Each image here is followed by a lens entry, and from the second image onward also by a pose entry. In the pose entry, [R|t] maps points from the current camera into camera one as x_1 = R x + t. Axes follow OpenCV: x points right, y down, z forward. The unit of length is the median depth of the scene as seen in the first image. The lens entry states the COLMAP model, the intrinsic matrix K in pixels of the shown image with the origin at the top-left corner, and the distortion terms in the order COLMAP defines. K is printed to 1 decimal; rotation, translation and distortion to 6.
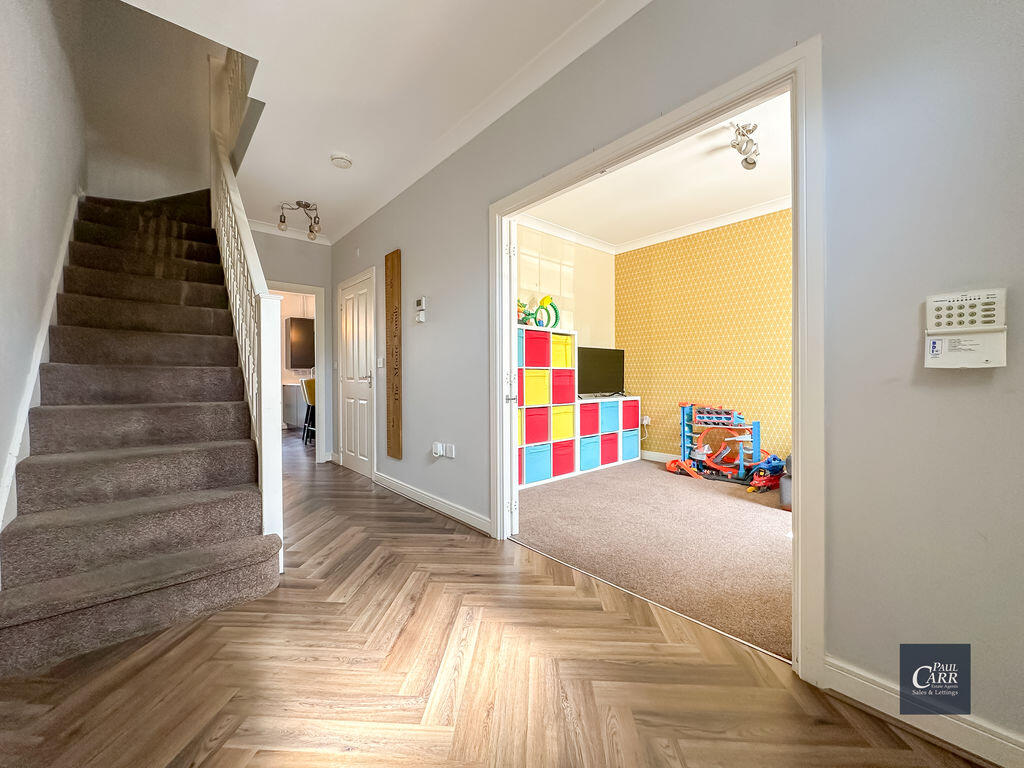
lens RADIAL K [[408.0, 0, 513.2], [0, 408.0, 380.2], [0, 0, 1]] dist [-0.007203, 0.000198]
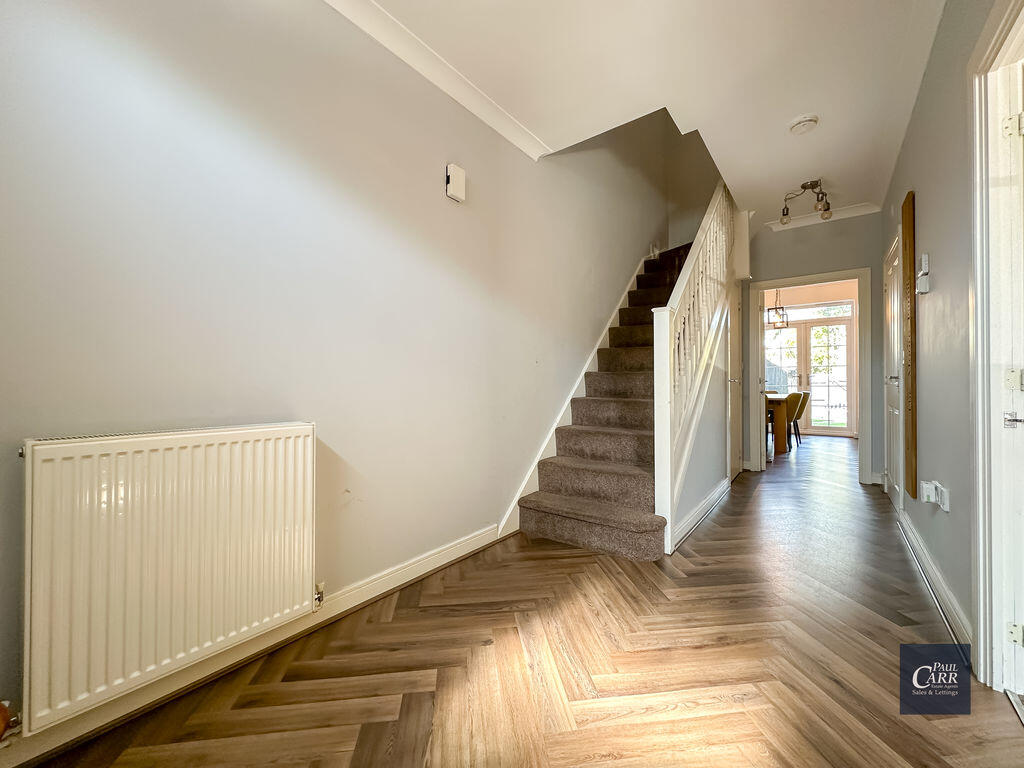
lens RADIAL K [[408.0, 0, 510.6], [0, 408.0, 381.9], [0, 0, 1]] dist [-0.007203, 0.000198]
pose [[0.186318, 0.002212, -0.982487, 0.563395], [-0.001311, 0.999997, 0.002003, -0.003172], [0.982489, 0.000915, 0.186320, 0.453947]]
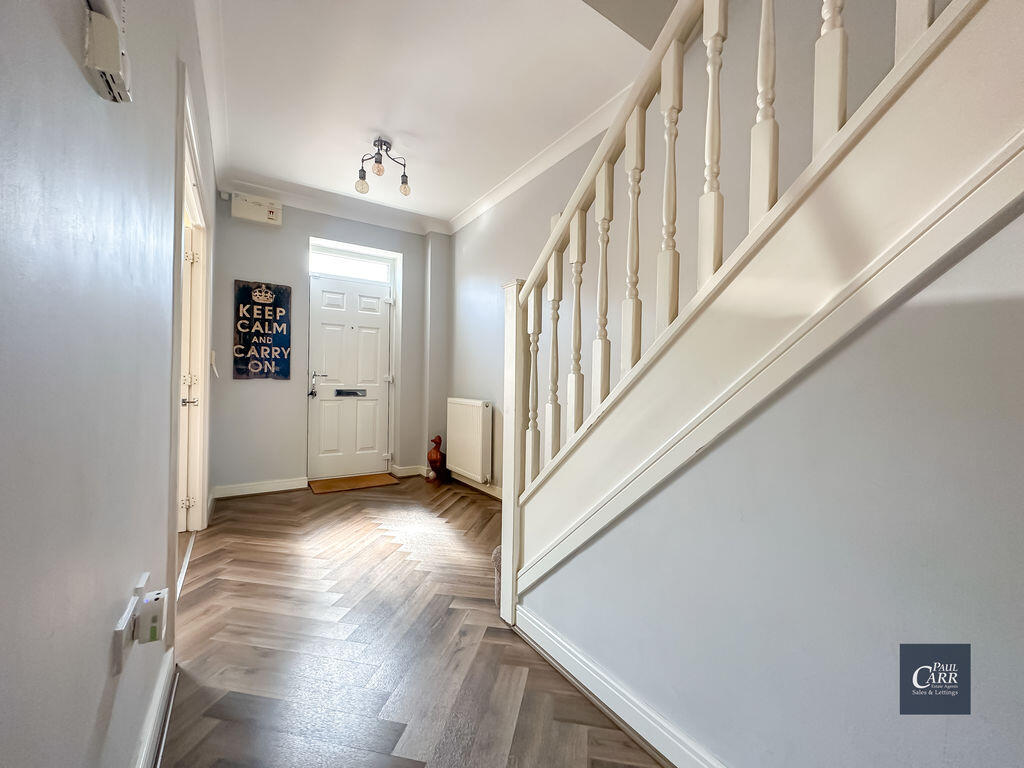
lens RADIAL K [[408.0, 0, 514.2], [0, 408.0, 385.1], [0, 0, 1]] dist [-0.007203, 0.000198]
pose [[-0.991807, -0.005394, 0.127632, -0.874609], [-0.004948, 0.999980, 0.003811, -0.000720], [-0.127650, 0.003148, -0.991814, 2.283536]]
